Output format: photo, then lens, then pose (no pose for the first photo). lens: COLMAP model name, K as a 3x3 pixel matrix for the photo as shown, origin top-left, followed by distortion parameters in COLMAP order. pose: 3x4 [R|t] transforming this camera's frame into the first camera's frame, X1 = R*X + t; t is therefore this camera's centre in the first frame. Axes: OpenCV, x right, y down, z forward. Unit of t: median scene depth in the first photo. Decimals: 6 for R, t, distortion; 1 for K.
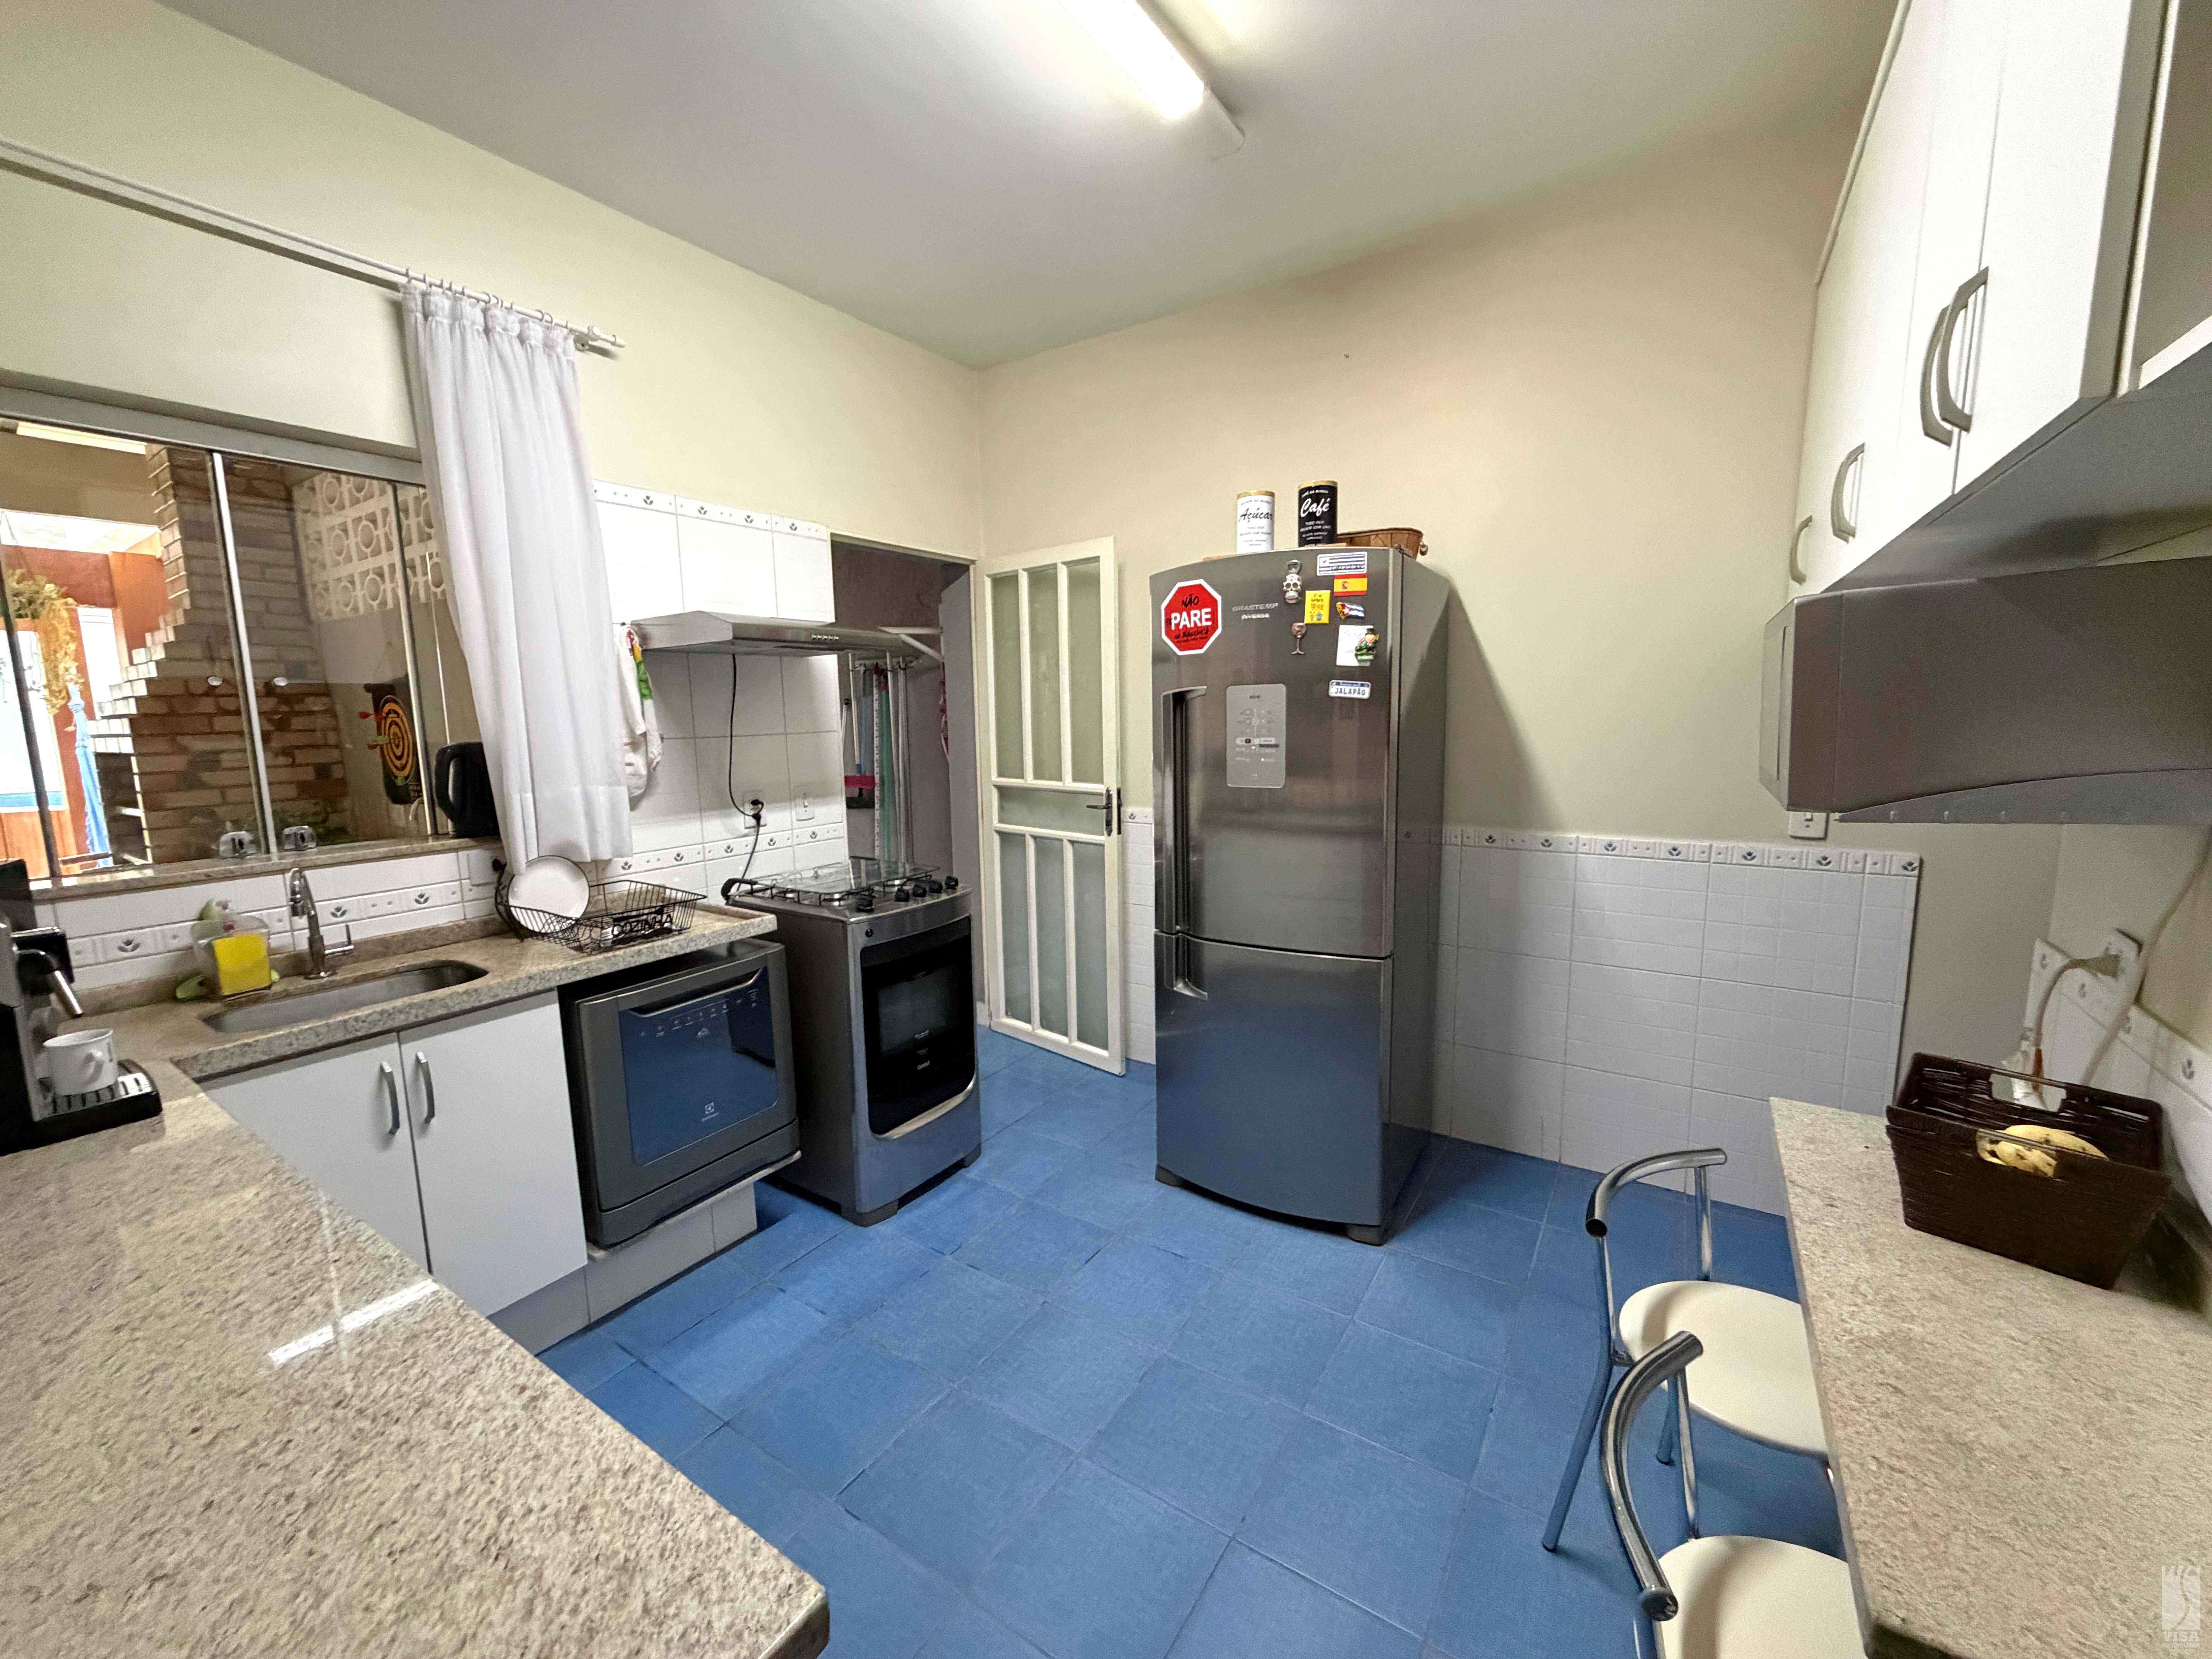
lens RADIAL K [[879.1, 0, 1104.1], [0, 879.1, 828.4], [0, 0, 1]] dist [0.000715, -0.000459]
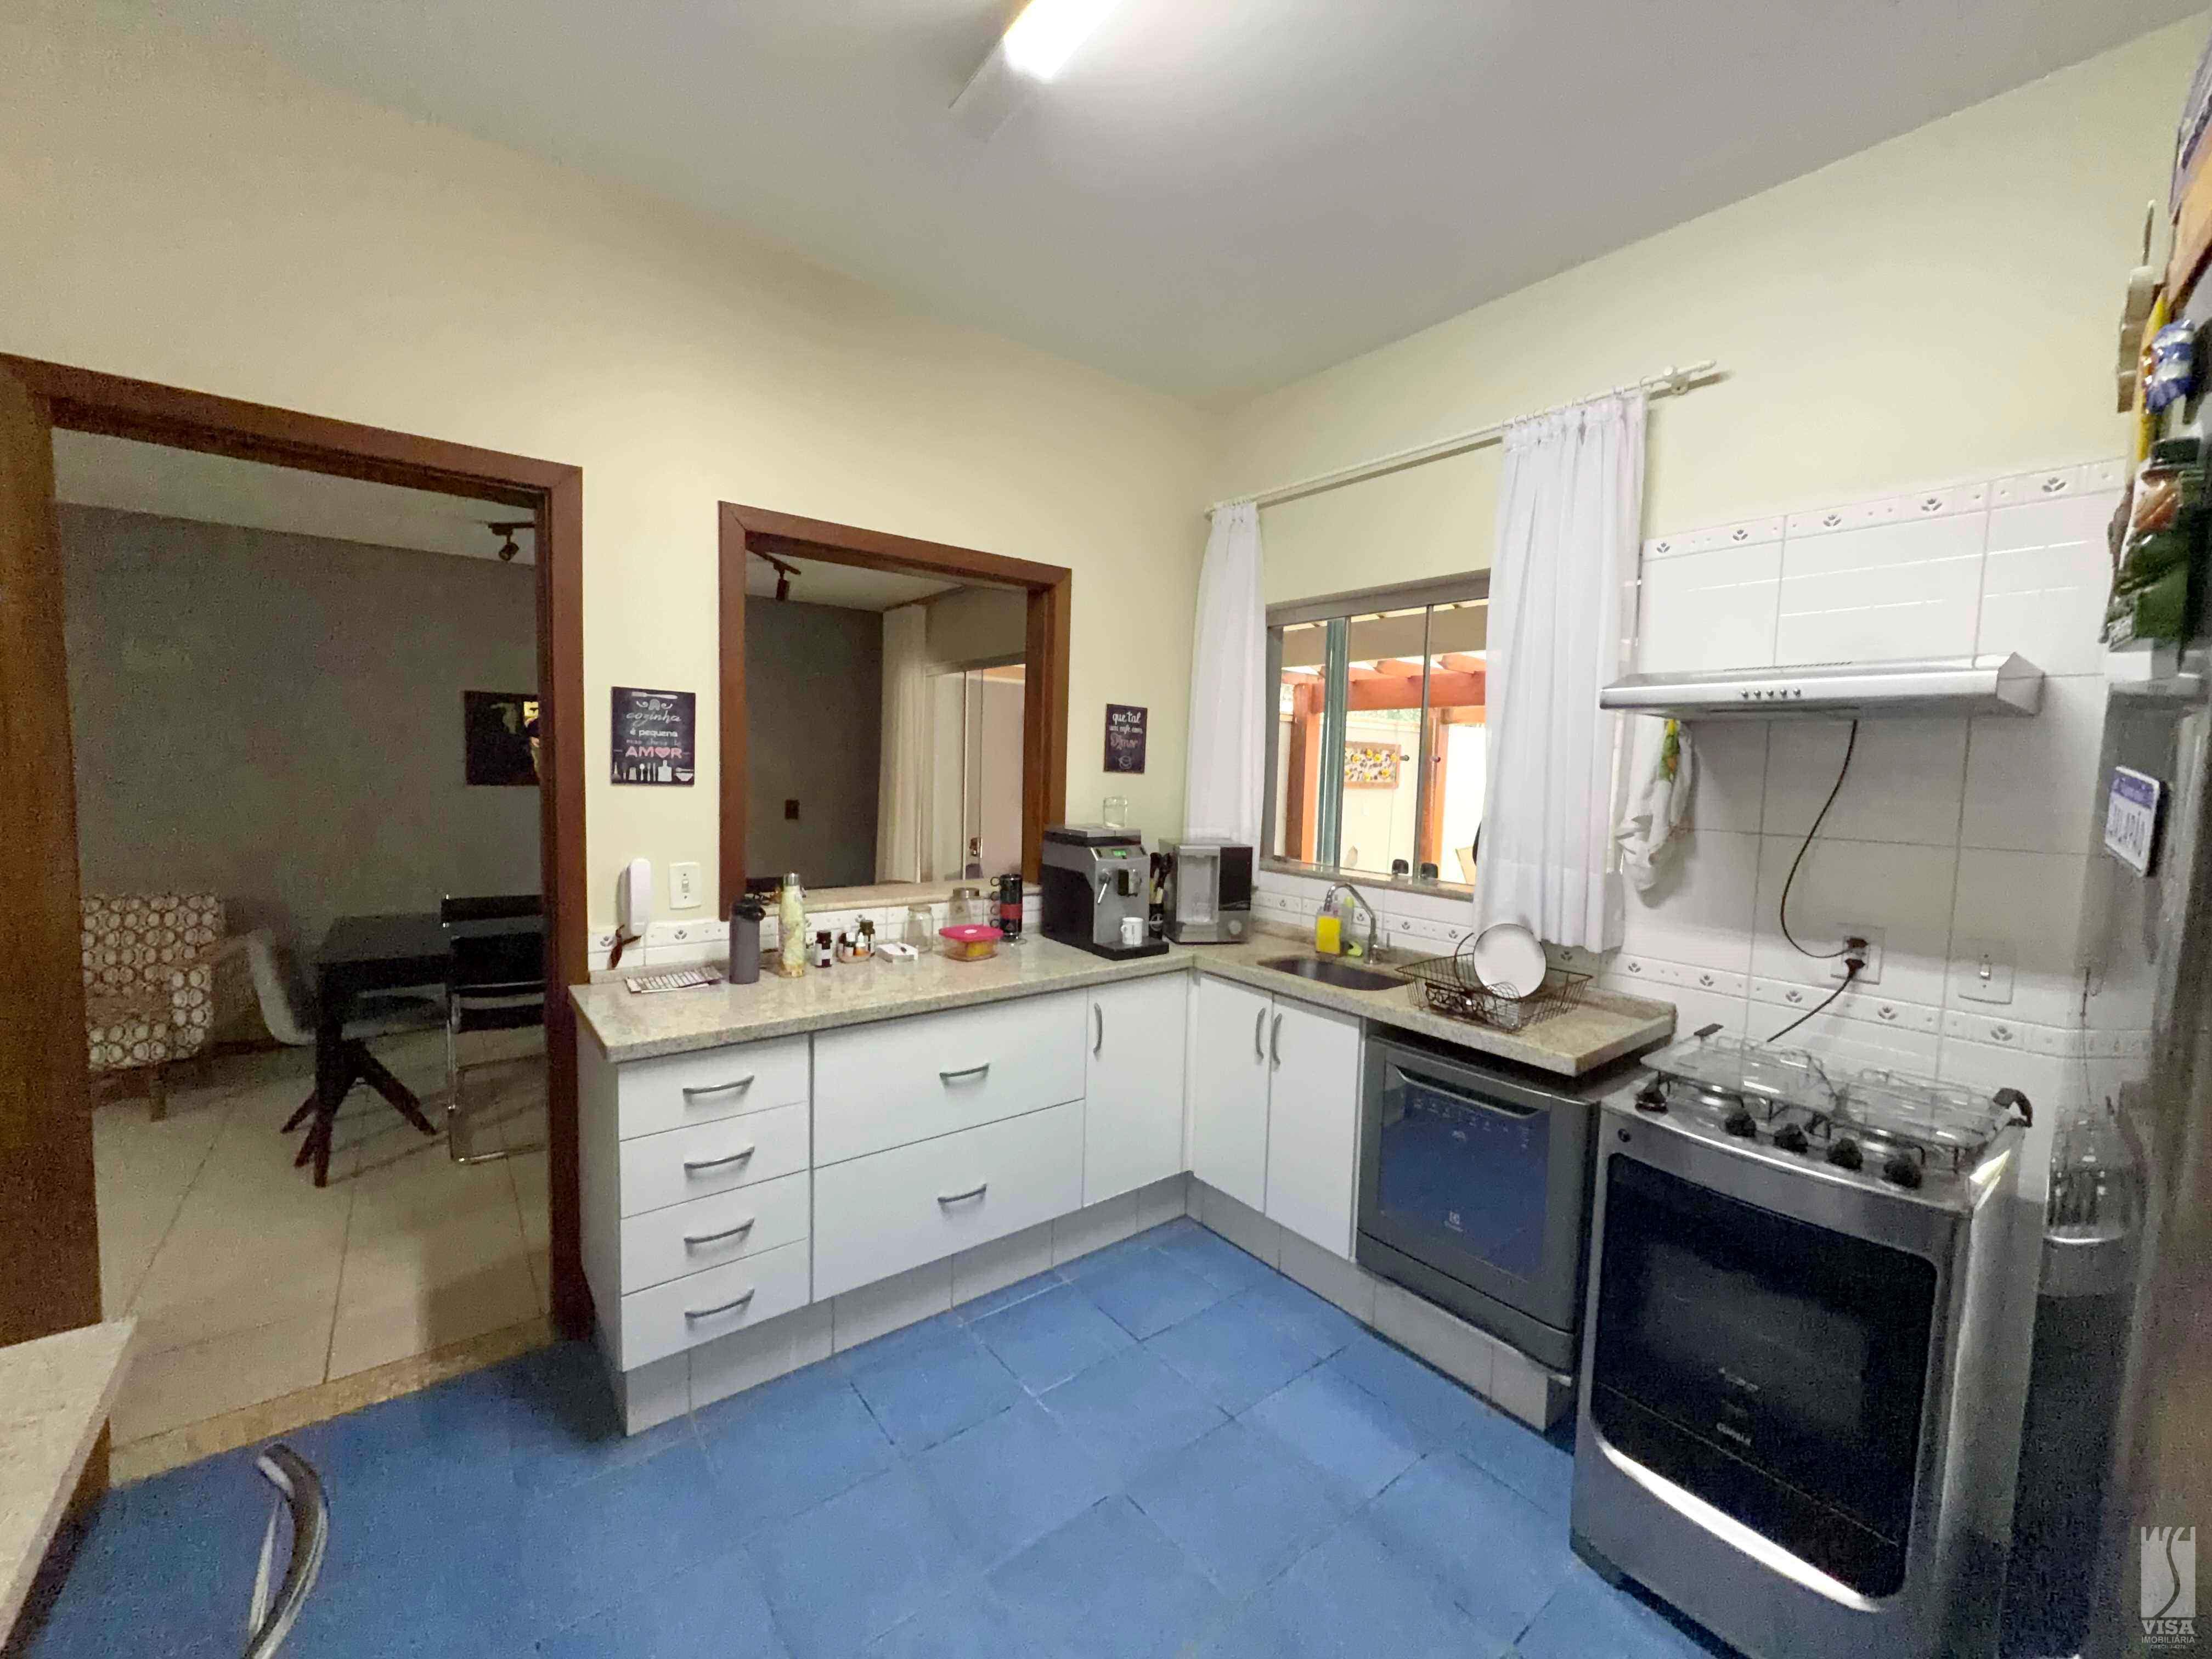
lens RADIAL K [[879.1, 0, 1109.0], [0, 879.1, 825.0], [0, 0, 1]] dist [0.000715, -0.000459]
pose [[-0.314699, 0.075751, -0.946164, 0.442466], [-0.154916, 0.979346, 0.129933, -0.129600], [0.936464, 0.187466, -0.296464, 0.749254]]
